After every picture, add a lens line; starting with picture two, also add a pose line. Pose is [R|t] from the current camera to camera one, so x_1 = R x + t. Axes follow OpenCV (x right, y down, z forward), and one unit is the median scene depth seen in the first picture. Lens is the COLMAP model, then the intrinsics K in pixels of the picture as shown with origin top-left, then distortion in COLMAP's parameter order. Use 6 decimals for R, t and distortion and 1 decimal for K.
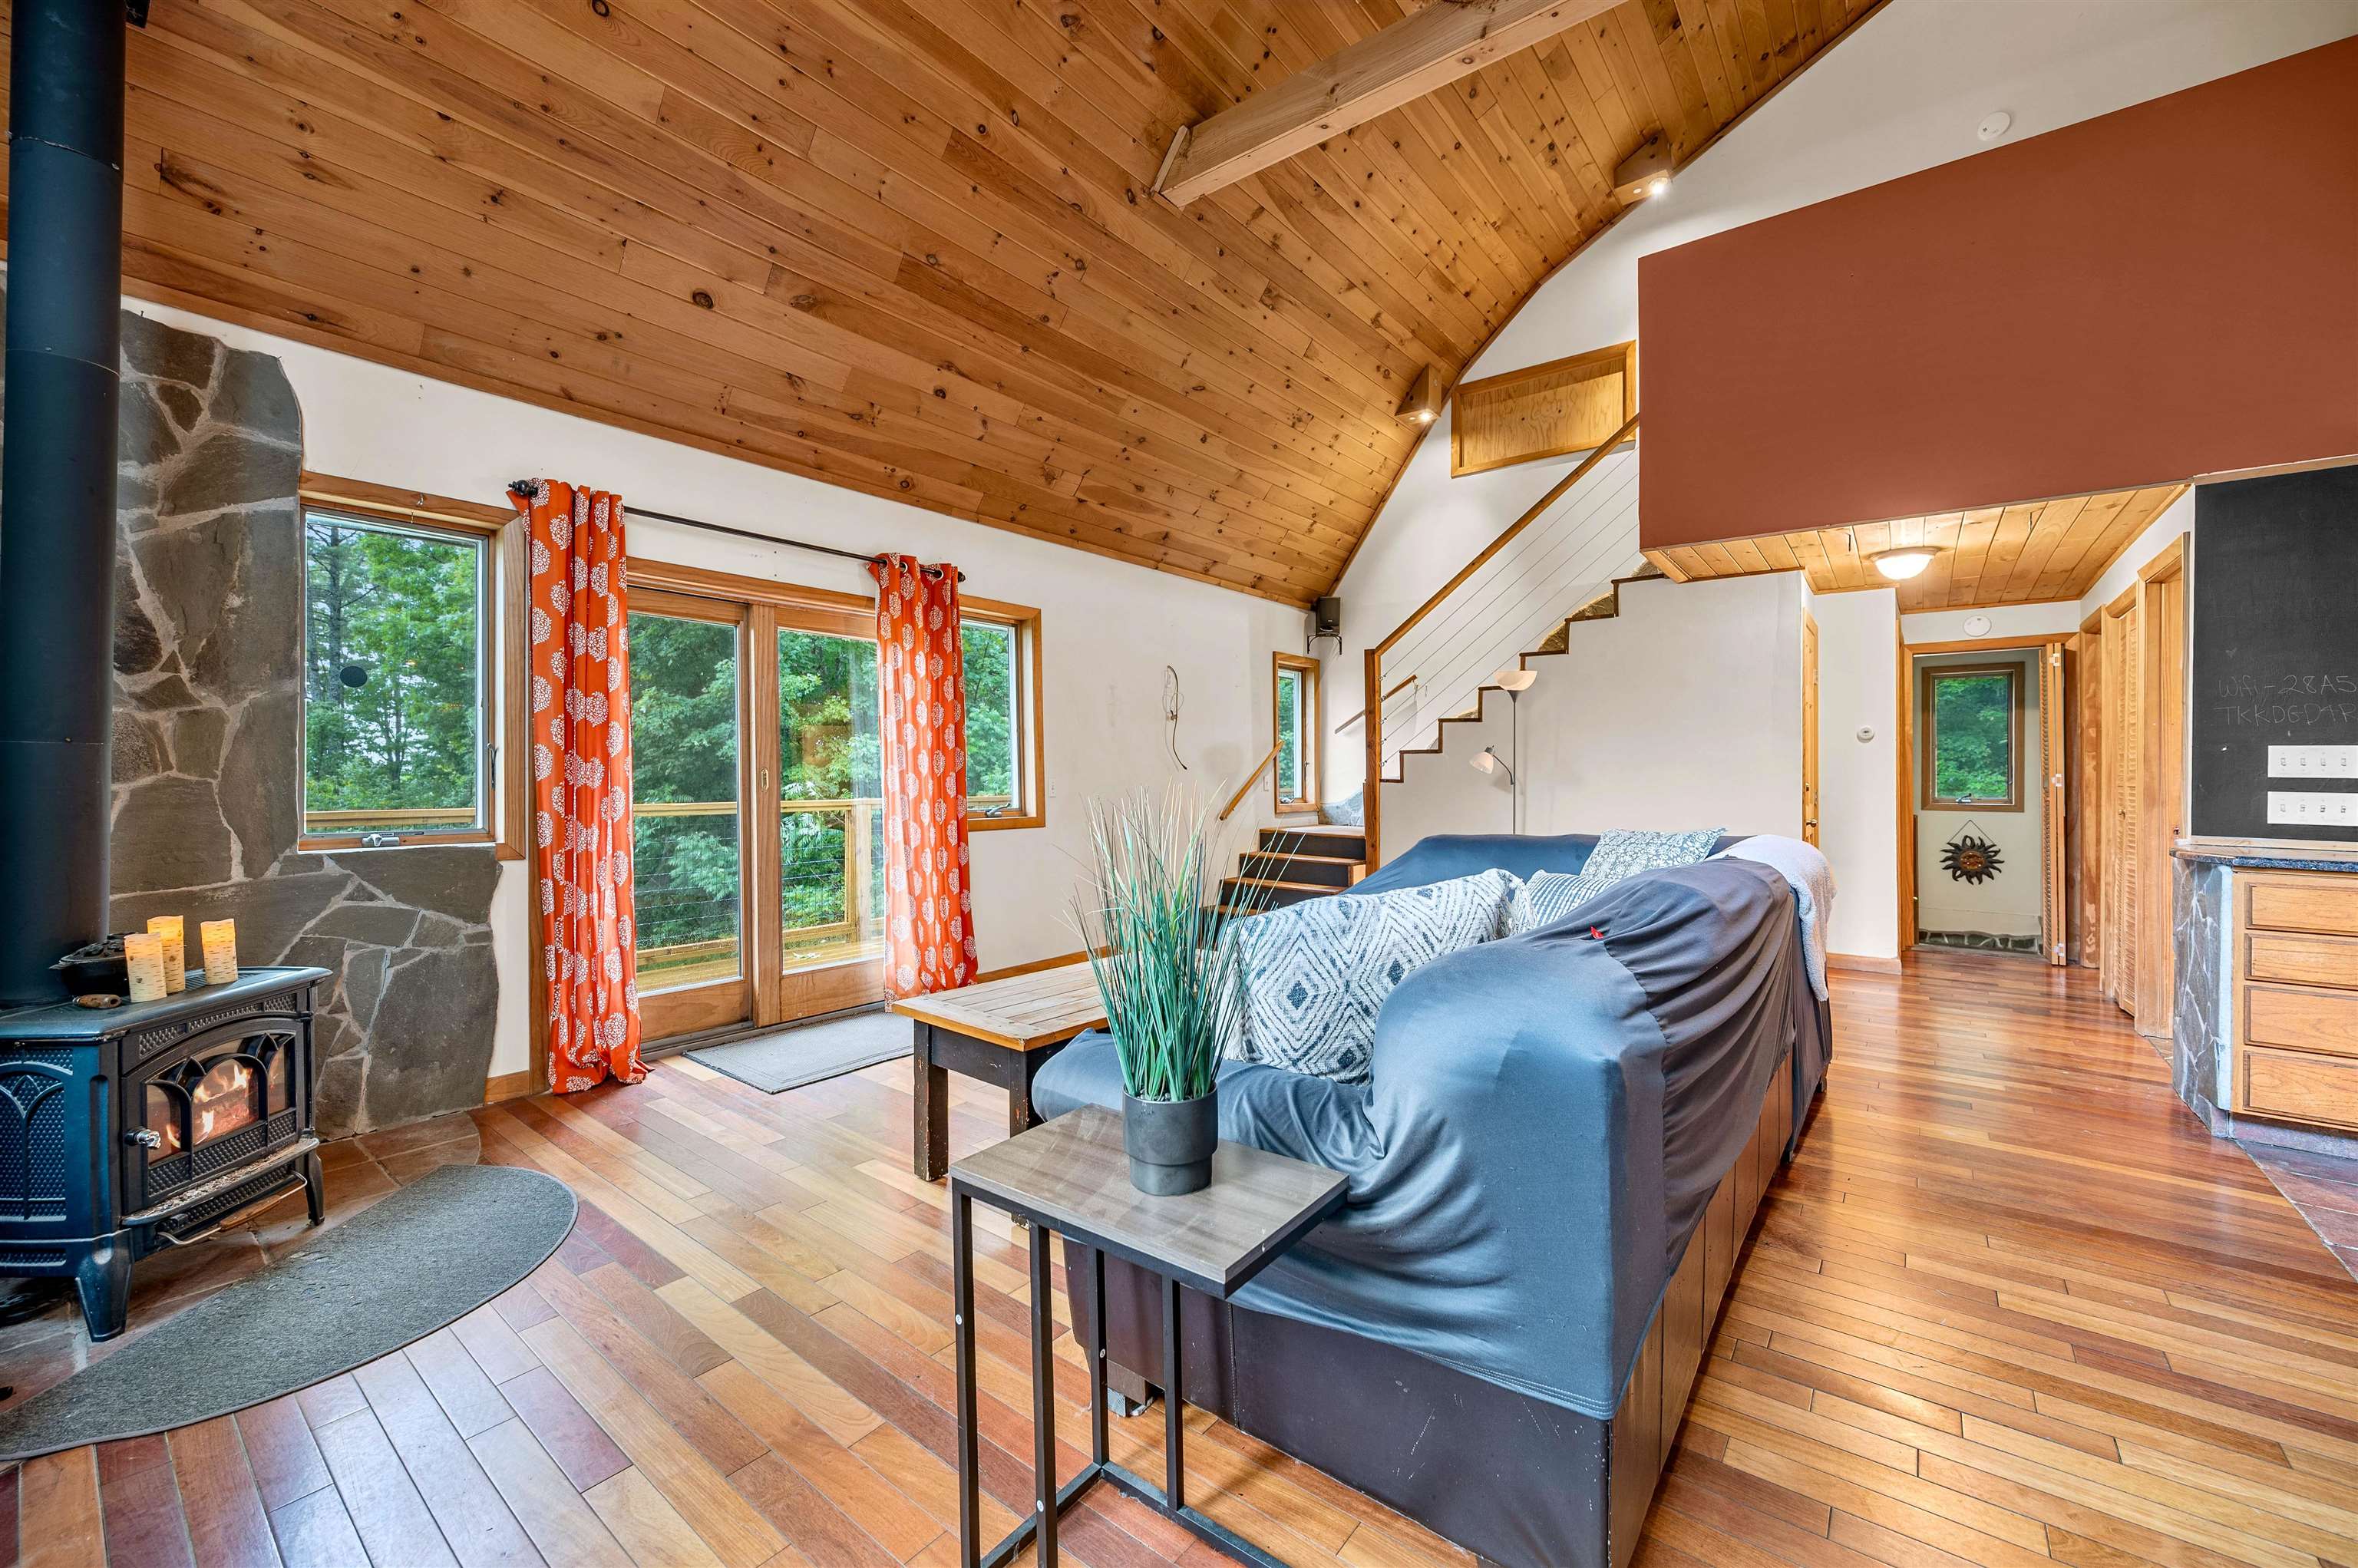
lens RADIAL K [[940.3, 0, 1172.8], [0, 940.3, 770.2], [0, 0, 1]] dist [-0.001587, 0.000120]
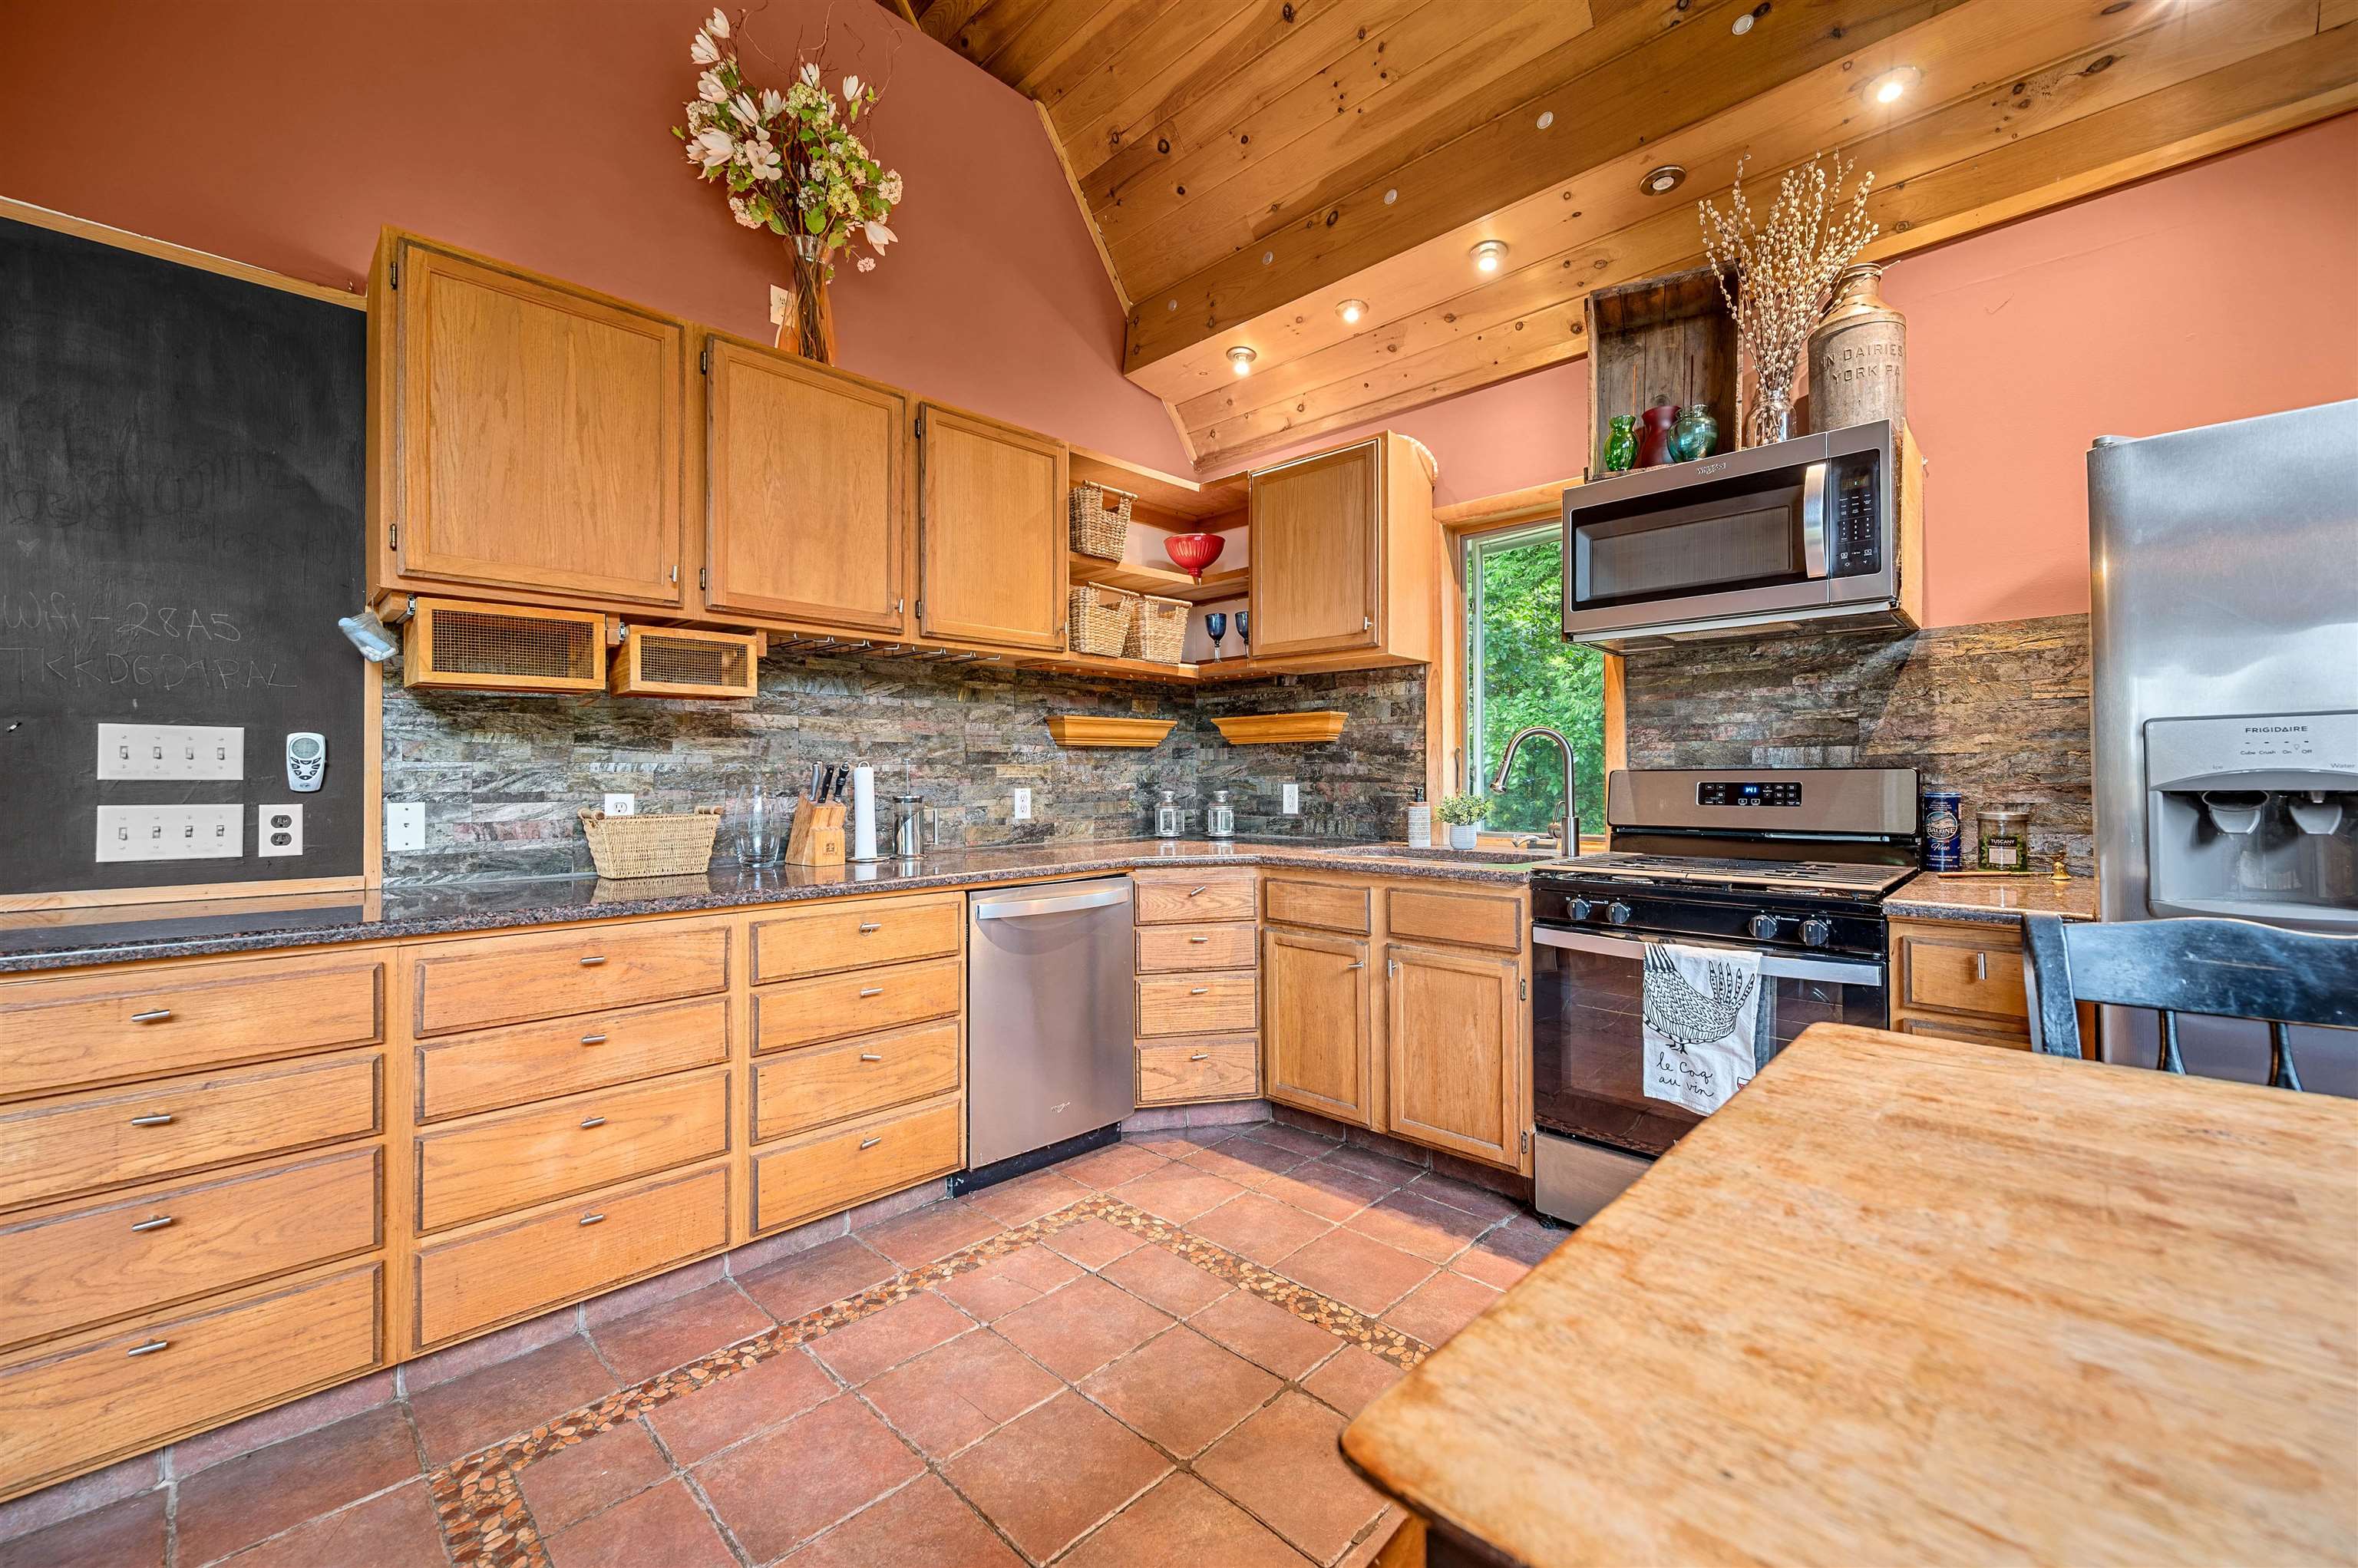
lens RADIAL K [[940.3, 0, 1193.2], [0, 940.3, 764.7], [0, 0, 1]] dist [-0.001587, 0.000120]
pose [[0.093878, 0.004550, 0.995573, 0.738220], [0.005649, 0.999971, -0.005103, 0.005738], [-0.995568, 0.006103, 0.093849, 0.329152]]
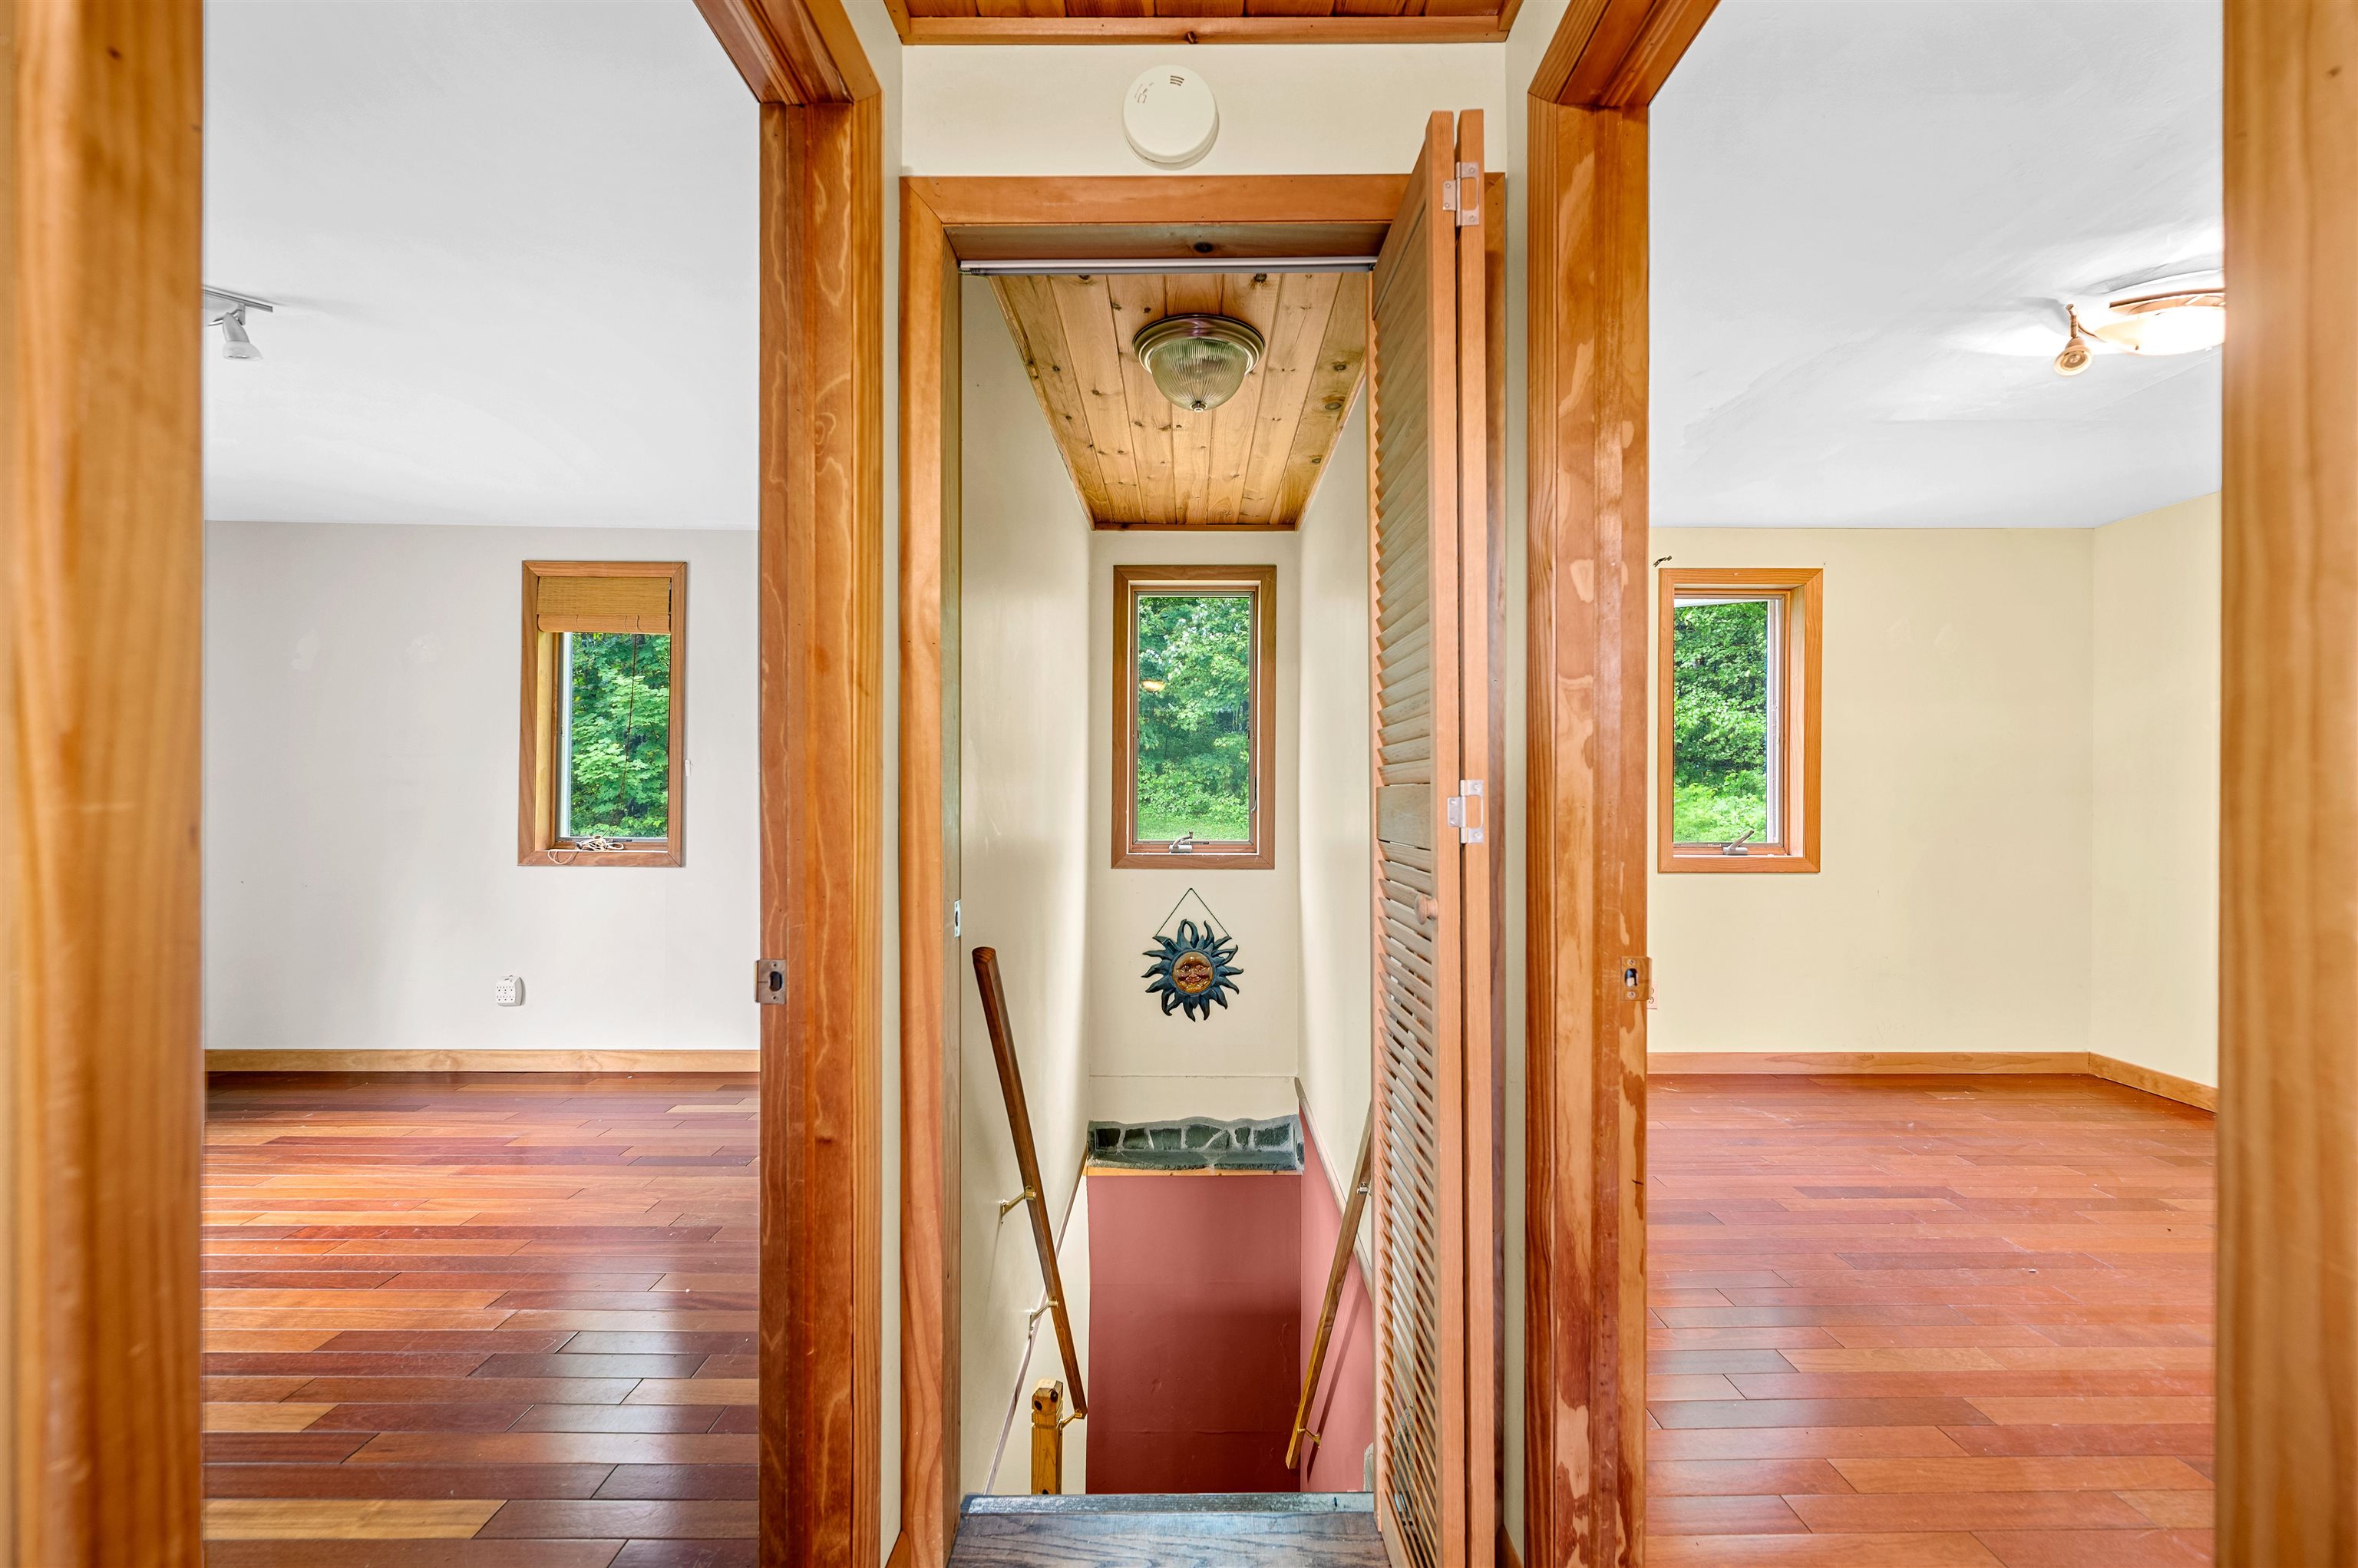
lens RADIAL K [[940.3, 0, 1189.3], [0, 940.3, 796.2], [0, 0, 1]] dist [-0.001587, 0.000120]
pose [[0.780069, 0.000446, 0.625694, 1.512605], [-0.002987, 0.999991, 0.003011, 0.013228], [-0.625687, -0.004217, 0.780063, 1.728216]]
